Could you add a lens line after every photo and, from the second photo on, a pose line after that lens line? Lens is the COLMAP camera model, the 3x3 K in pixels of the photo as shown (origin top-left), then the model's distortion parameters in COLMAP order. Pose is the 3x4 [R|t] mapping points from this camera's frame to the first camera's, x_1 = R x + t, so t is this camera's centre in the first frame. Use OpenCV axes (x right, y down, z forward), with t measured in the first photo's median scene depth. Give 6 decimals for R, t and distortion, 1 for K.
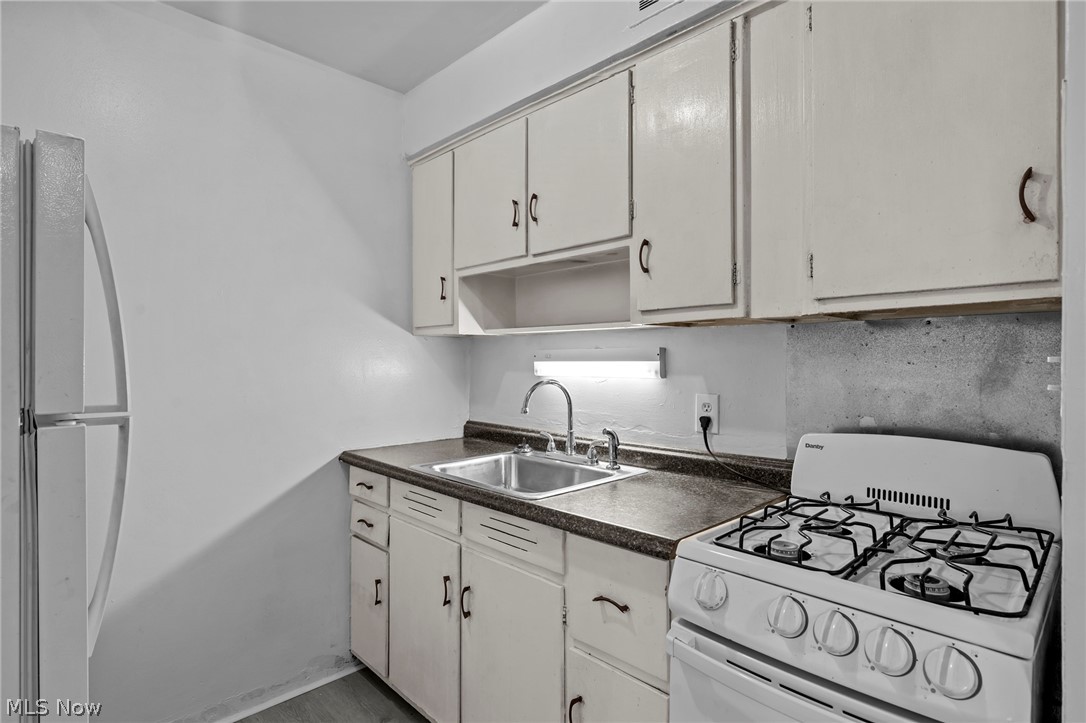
lens RADIAL K [[553.6, 0, 541.7], [0, 553.6, 357.0], [0, 0, 1]] dist [0.000298, 0.000046]
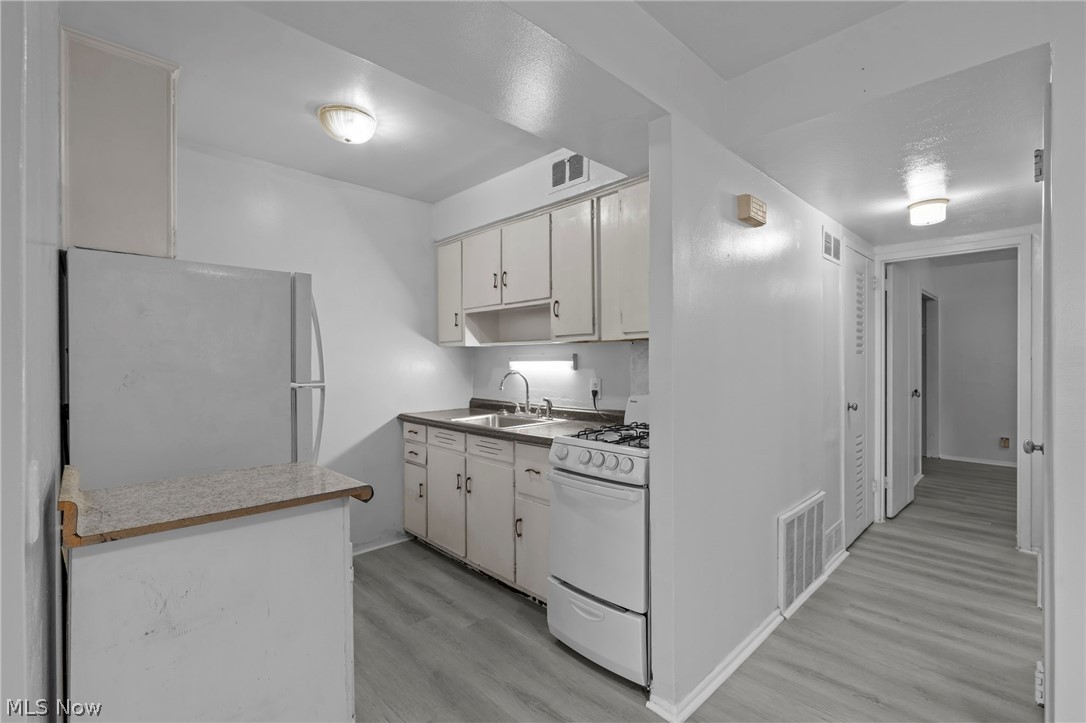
lens RADIAL K [[481.5, 0, 543.0], [0, 481.5, 361.5], [0, 0, 1]] dist [0.001491, 0.000058]
pose [[0.999982, -0.005032, -0.003337, 0.116835], [0.005053, 0.999968, 0.006243, -0.002094], [0.003306, -0.006260, 0.999975, -0.605638]]
